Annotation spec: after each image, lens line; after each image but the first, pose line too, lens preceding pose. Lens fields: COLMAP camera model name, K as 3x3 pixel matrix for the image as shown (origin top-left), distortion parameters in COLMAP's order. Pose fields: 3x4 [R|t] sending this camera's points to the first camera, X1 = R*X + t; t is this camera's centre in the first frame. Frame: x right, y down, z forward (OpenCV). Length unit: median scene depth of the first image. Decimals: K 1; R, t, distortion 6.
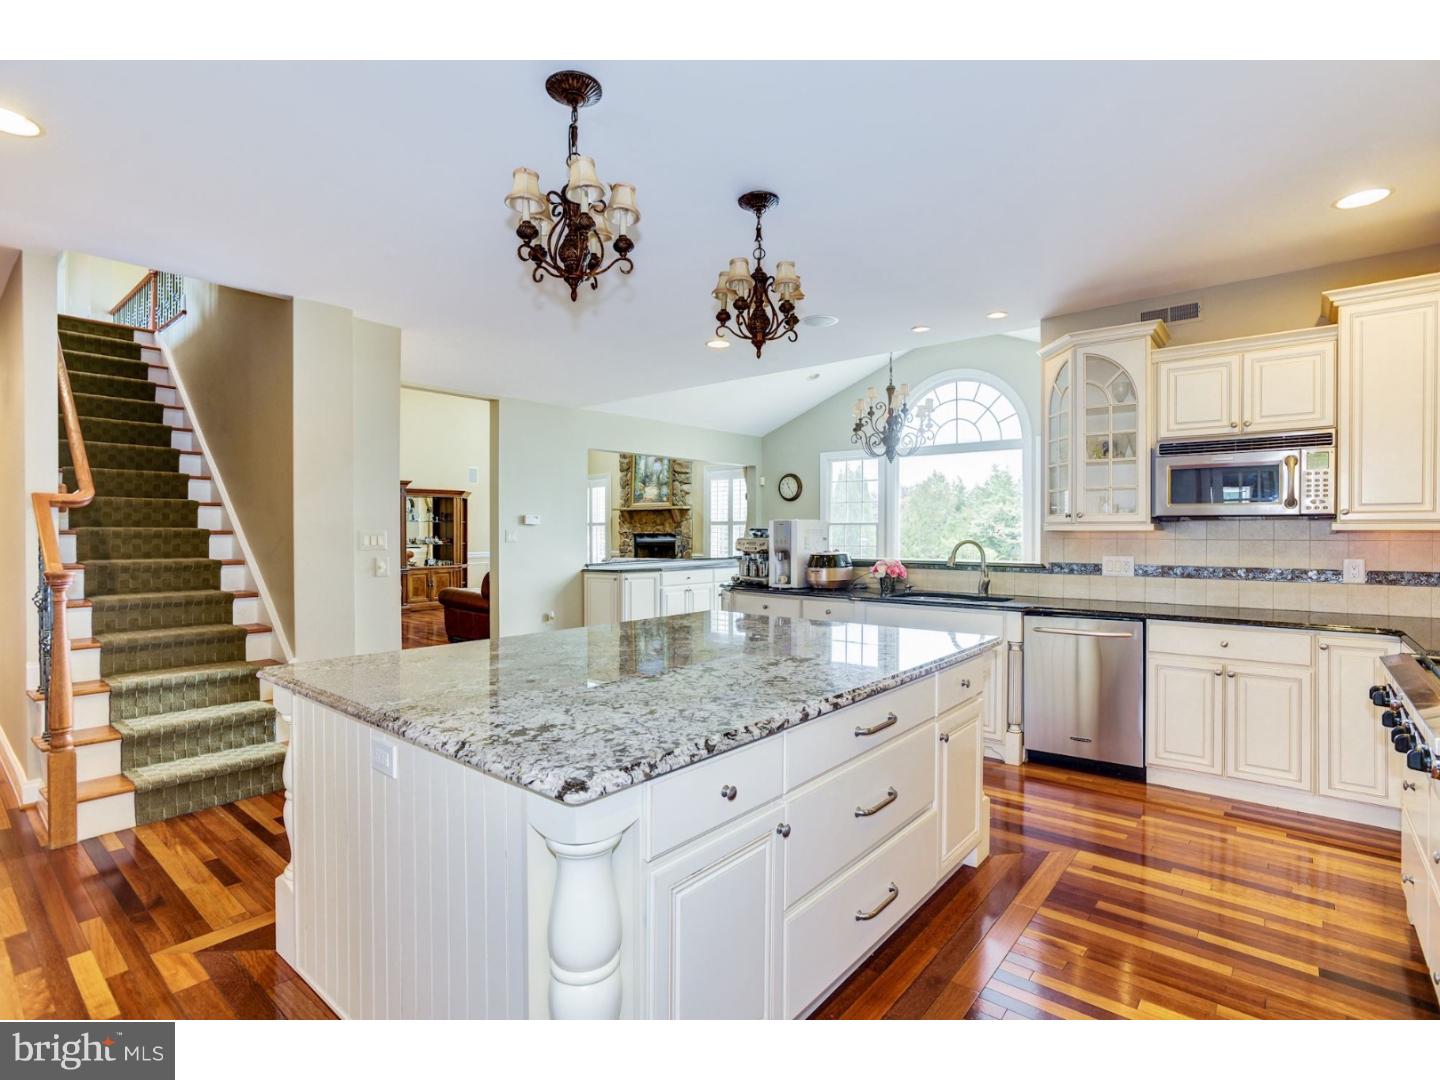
lens RADIAL K [[705.9, 0, 710.7], [0, 705.9, 533.1], [0, 0, 1]] dist [-0.049842, 0.020712]
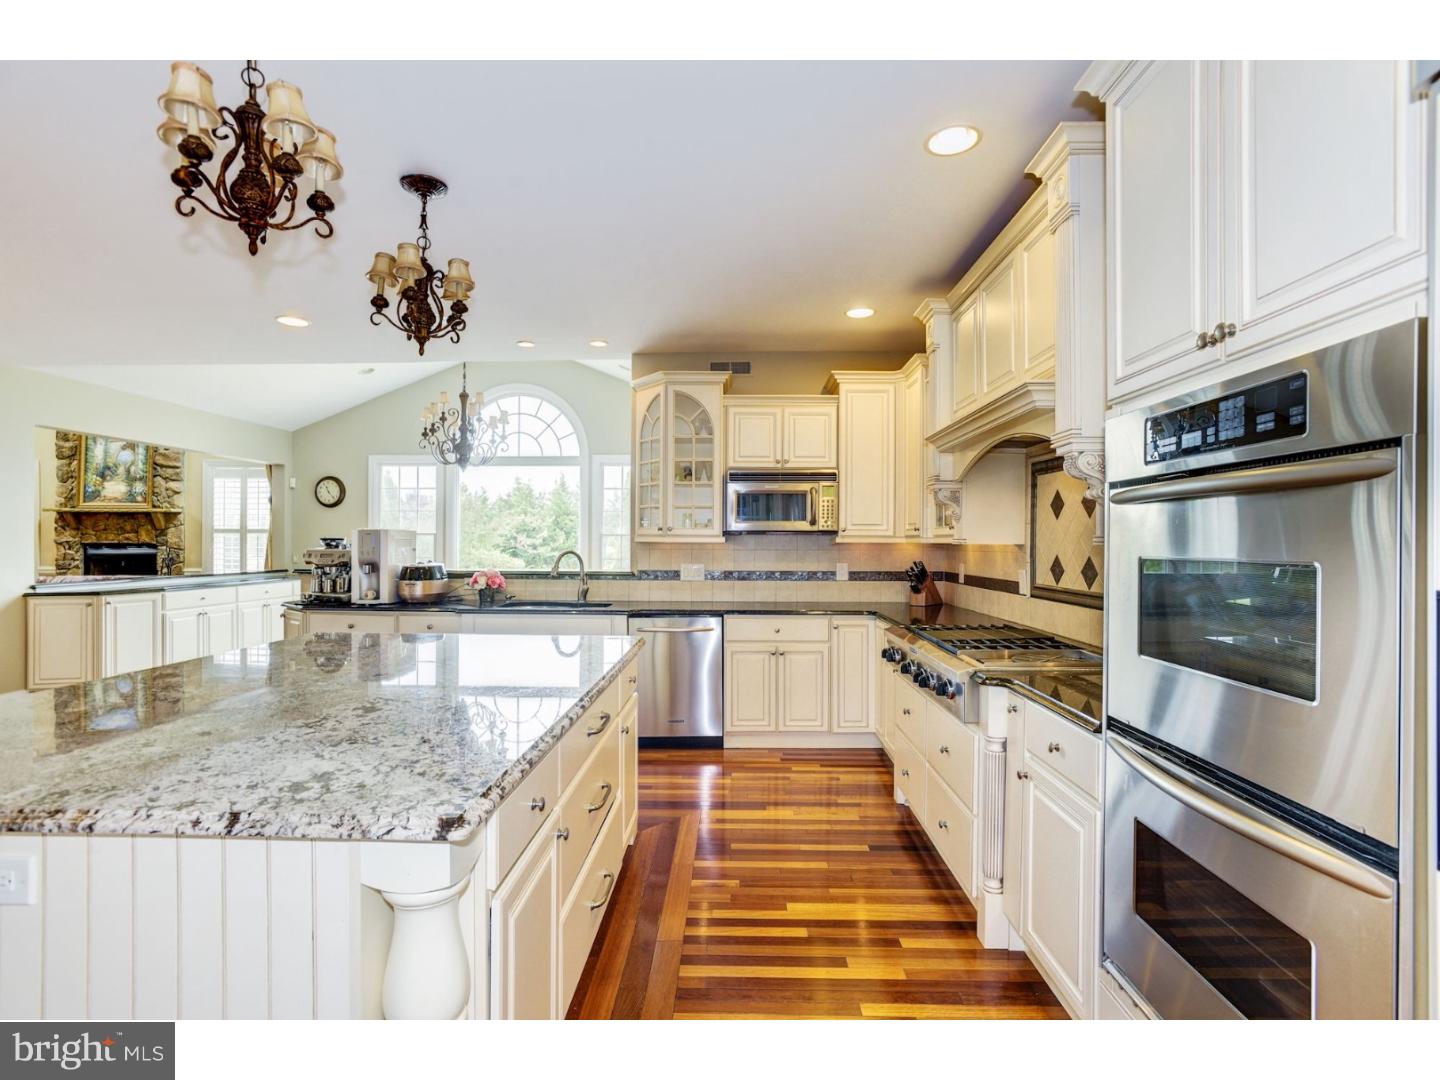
lens RADIAL K [[705.9, 0, 731.3], [0, 705.9, 546.6], [0, 0, 1]] dist [-0.049842, 0.020712]
pose [[0.776479, 0.000180, 0.630143, -0.151258], [-0.002853, 0.999991, 0.003230, -0.000322], [-0.630137, -0.004306, 0.776472, 0.022003]]
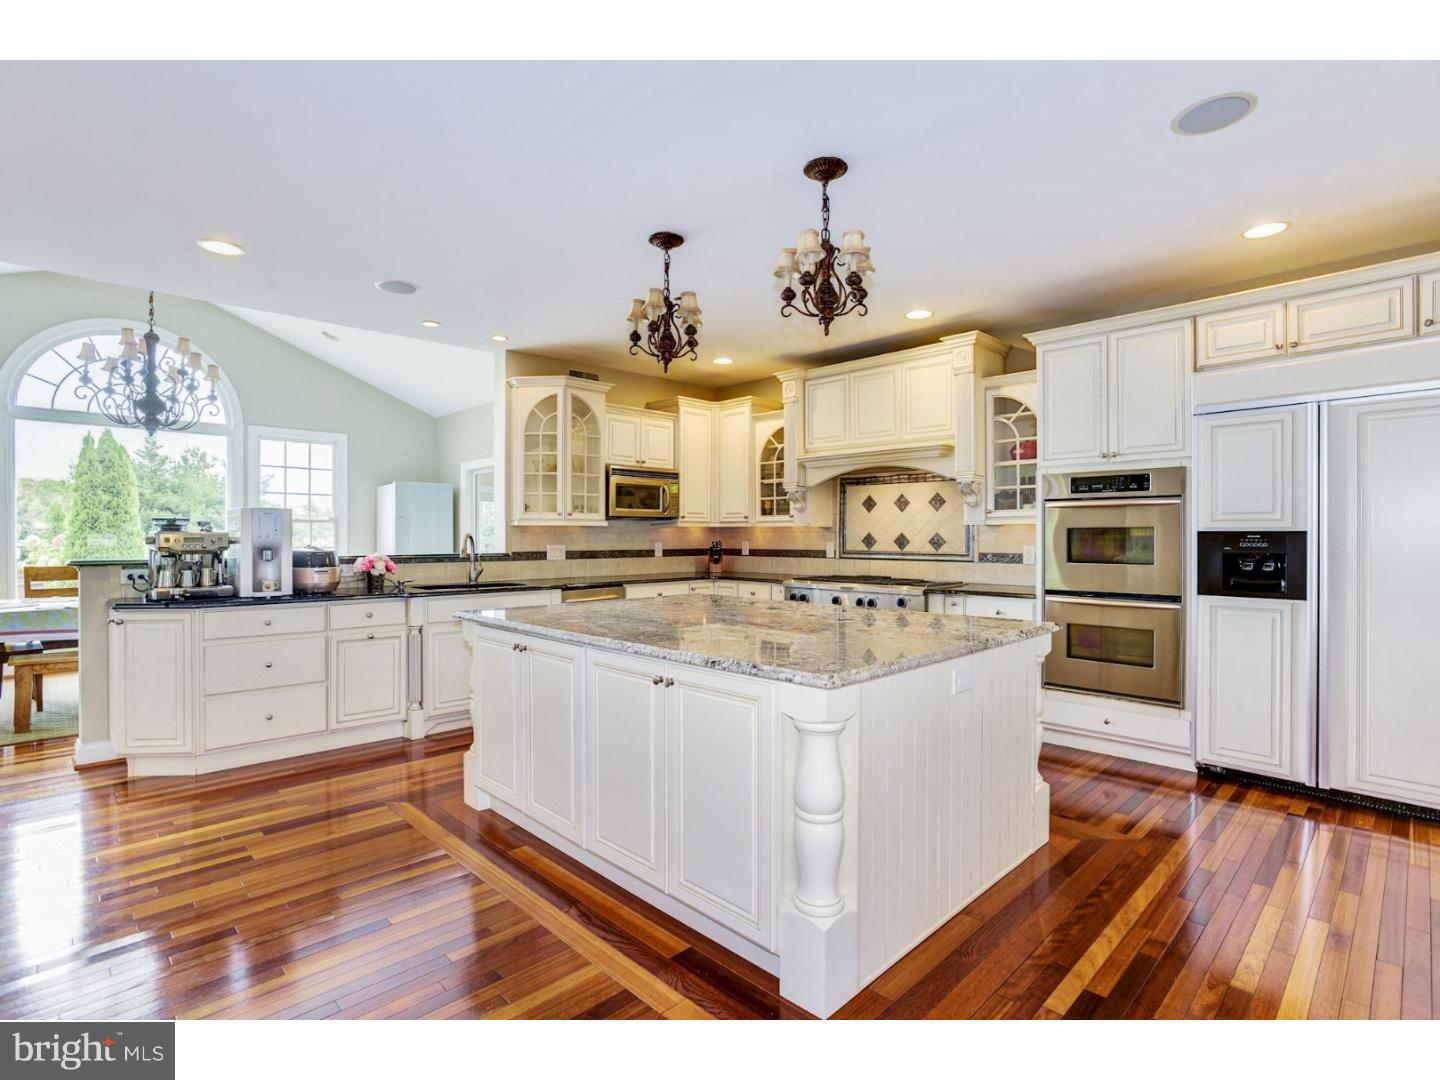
lens RADIAL K [[705.9, 0, 726.2], [0, 705.9, 538.1], [0, 0, 1]] dist [-0.049842, 0.020712]
pose [[0.098005, -0.003693, 0.995179, -0.892789], [0.001368, 0.999993, 0.003576, 0.018283], [-0.995185, 0.001011, 0.098009, 0.646964]]
